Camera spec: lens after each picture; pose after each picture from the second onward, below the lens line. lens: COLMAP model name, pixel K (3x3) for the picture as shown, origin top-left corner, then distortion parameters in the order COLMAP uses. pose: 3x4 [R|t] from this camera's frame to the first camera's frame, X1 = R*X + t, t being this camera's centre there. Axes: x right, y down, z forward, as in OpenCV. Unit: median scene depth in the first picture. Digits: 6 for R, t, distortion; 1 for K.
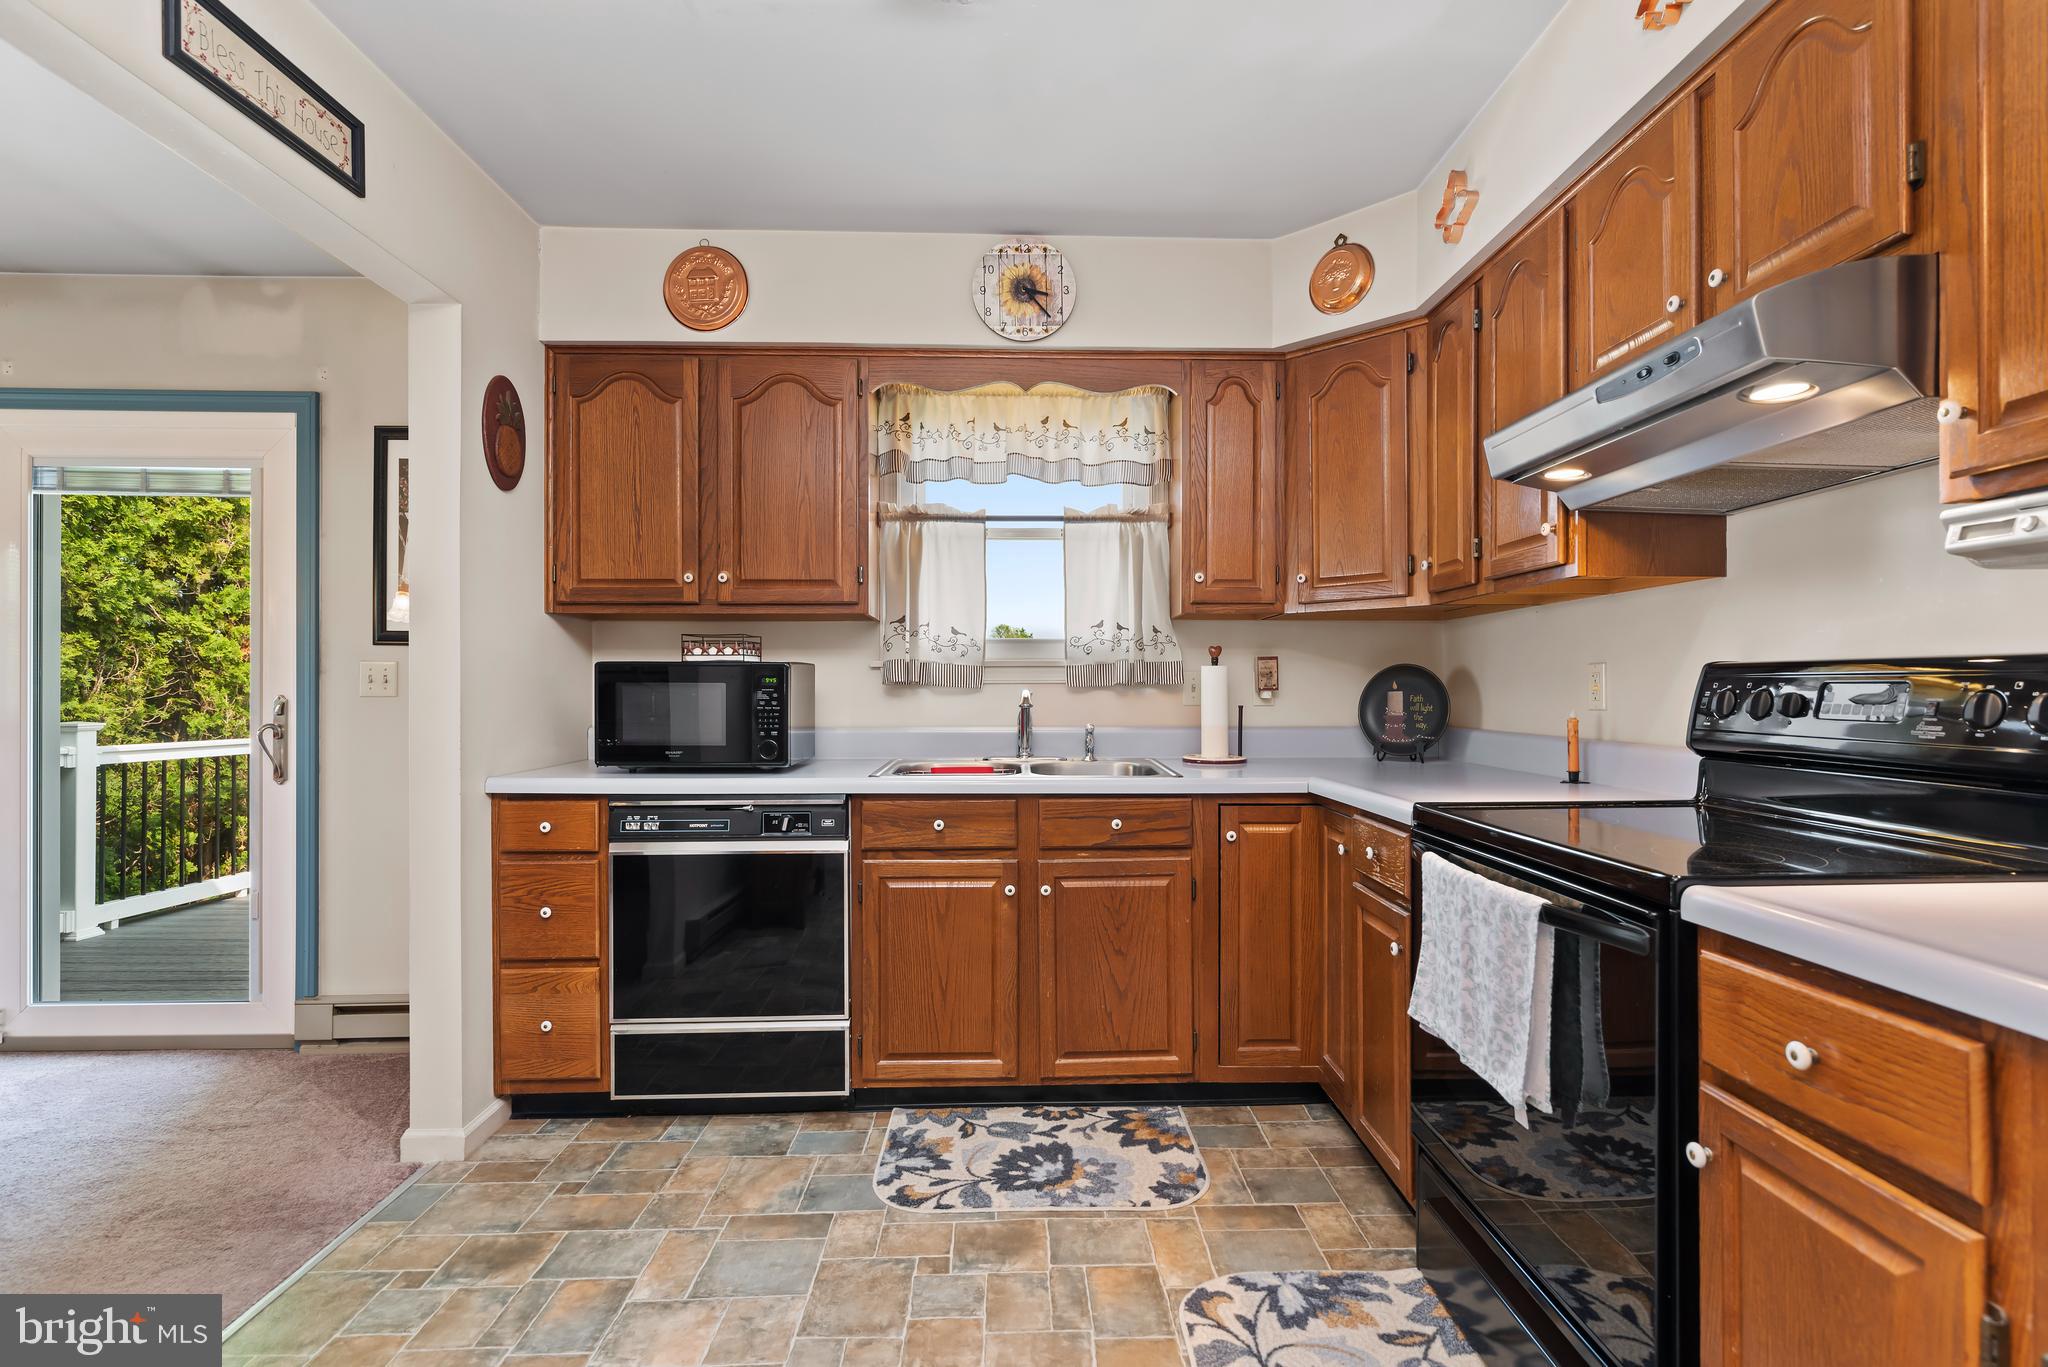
lens RADIAL K [[990.8, 0, 1066.6], [0, 990.8, 685.7], [0, 0, 1]] dist [-0.000284, 0.000389]
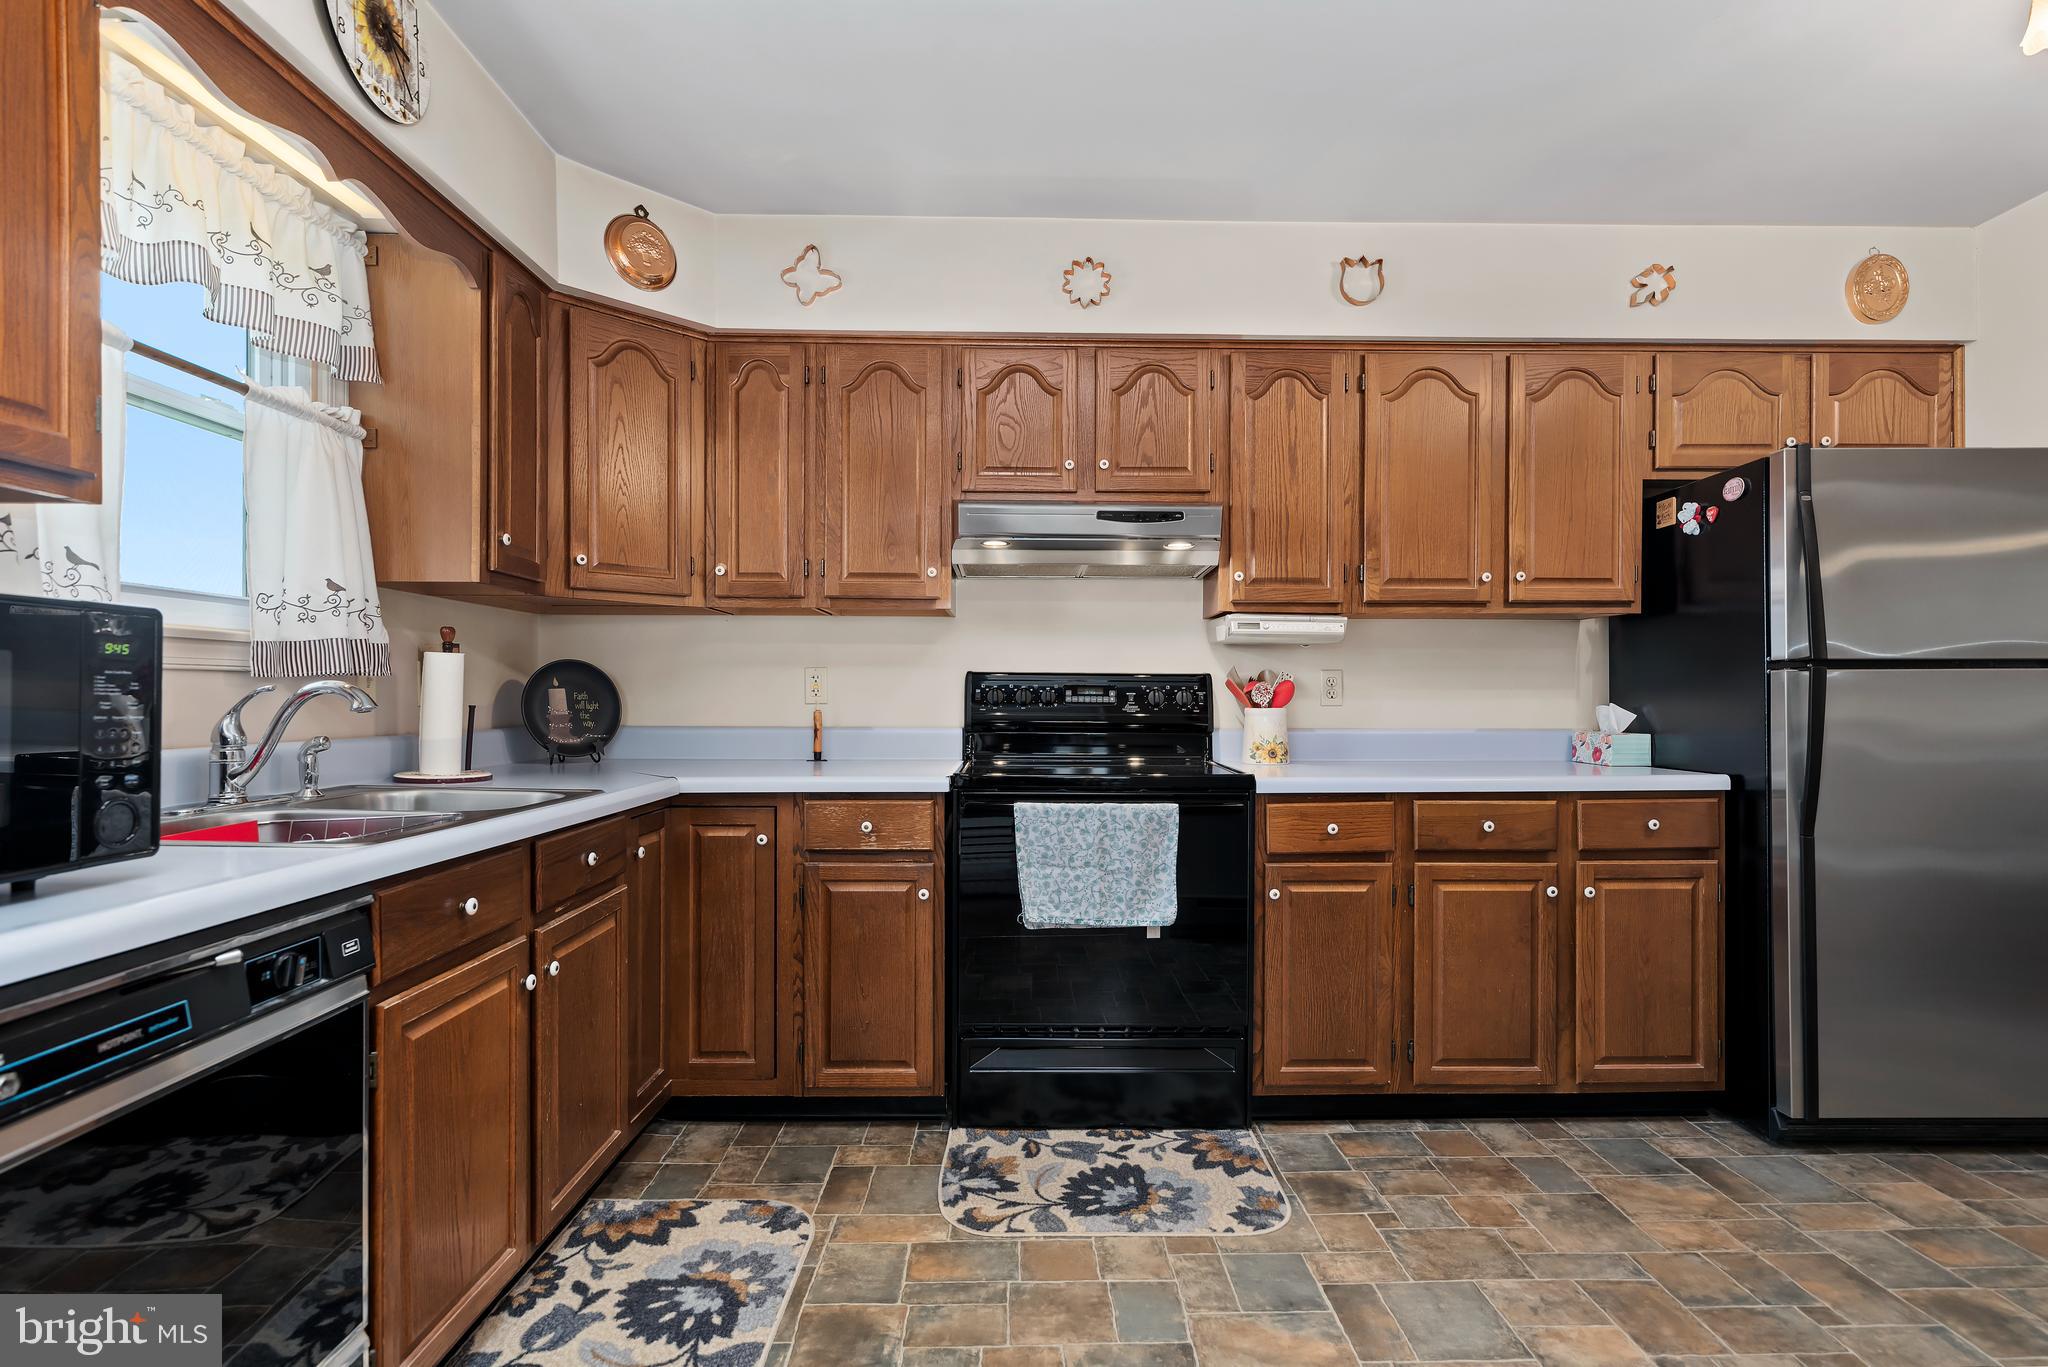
lens RADIAL K [[990.8, 0, 1030.8], [0, 990.8, 693.0], [0, 0, 1]] dist [-0.000284, 0.000389]
pose [[0.035027, 0.003623, 0.999380, -0.790288], [-0.007813, 0.999964, -0.003351, 0.013061], [-0.999356, -0.007691, 0.035054, 0.711504]]
